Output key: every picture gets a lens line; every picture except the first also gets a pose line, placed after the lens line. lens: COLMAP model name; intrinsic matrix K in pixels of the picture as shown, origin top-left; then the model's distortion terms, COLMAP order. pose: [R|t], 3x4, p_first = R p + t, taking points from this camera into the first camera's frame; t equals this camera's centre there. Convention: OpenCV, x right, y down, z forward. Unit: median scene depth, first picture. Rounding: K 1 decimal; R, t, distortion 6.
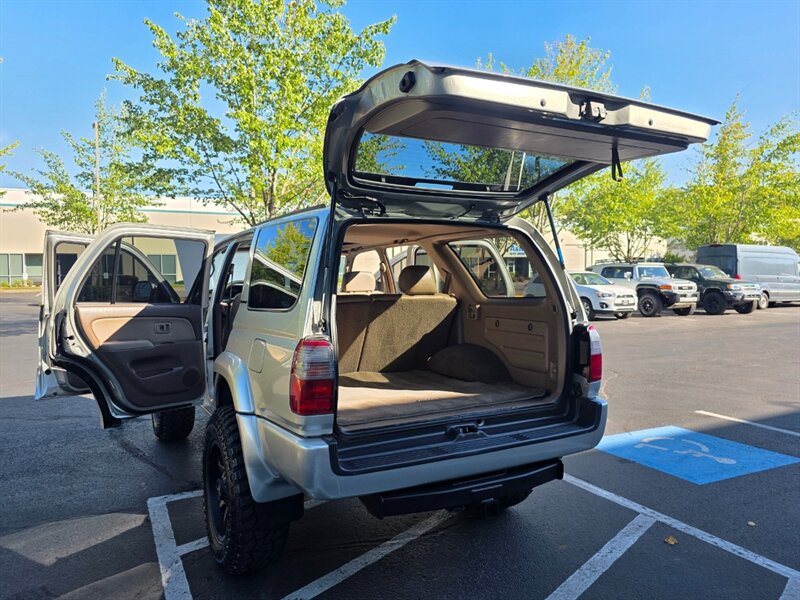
lens RADIAL K [[584.3, 0, 404.8], [0, 584.3, 294.3], [0, 0, 1]] dist [0.037406, -0.022149]
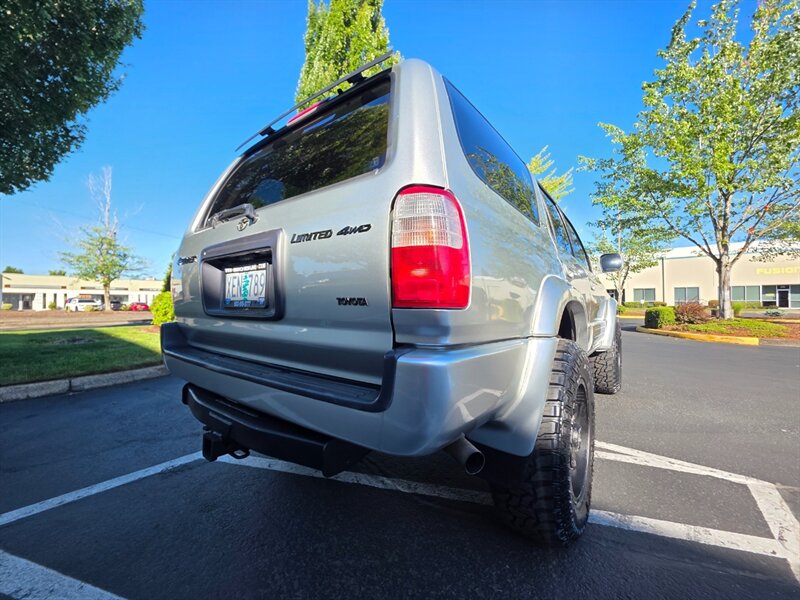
lens RADIAL K [[320.9, 0, 400.1], [0, 320.9, 300.6], [0, 0, 1]] dist [0.002006, 0.001216]
pose [[0.399896, -0.006023, -0.916541, 0.489414], [-0.035210, 0.999139, -0.021928, 0.134071], [0.915884, 0.041041, 0.399340, 0.806410]]
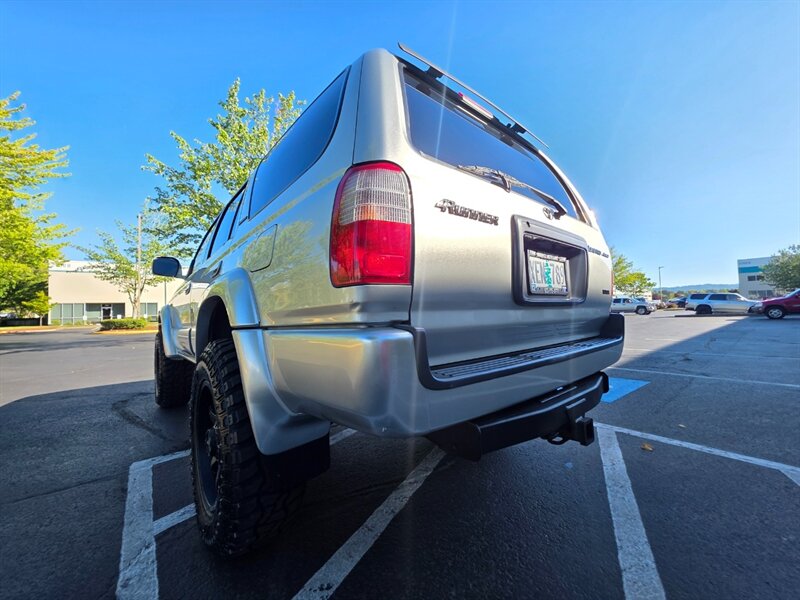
lens RADIAL K [[318.8, 0, 402.1], [0, 318.8, 299.9], [0, 0, 1]] dist [0.003573, 0.000538]
pose [[0.979559, -0.017427, 0.200399, -0.133937], [0.032878, 0.996714, -0.074034, 0.166925], [-0.198450, 0.079109, 0.976913, 0.476099]]
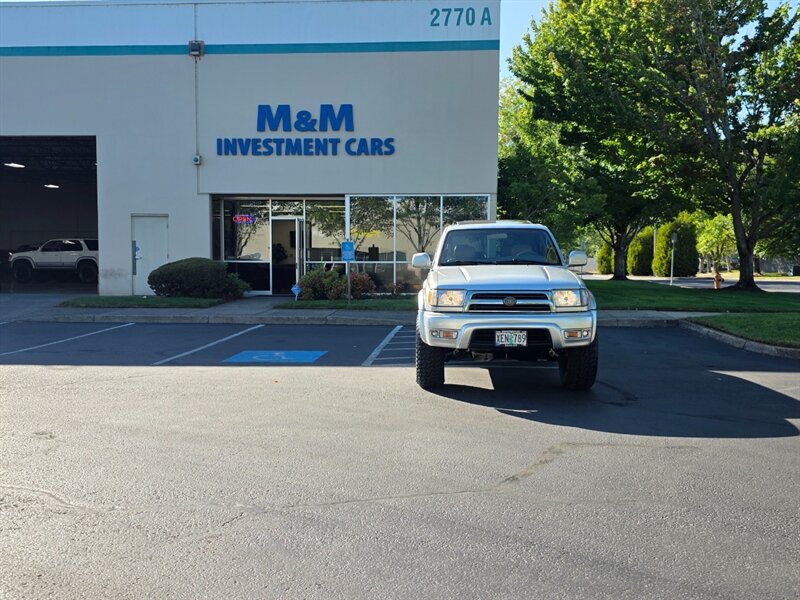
lens RADIAL K [[723.3, 0, 405.0], [0, 723.3, 311.5], [0, 0, 1]] dist [0.028228, 0.000000]
pose [[-0.854293, -0.031160, 0.518856, -1.359973], [0.020684, 0.995373, 0.093834, -0.066014], [-0.519379, 0.090894, -0.849696, 3.891225]]
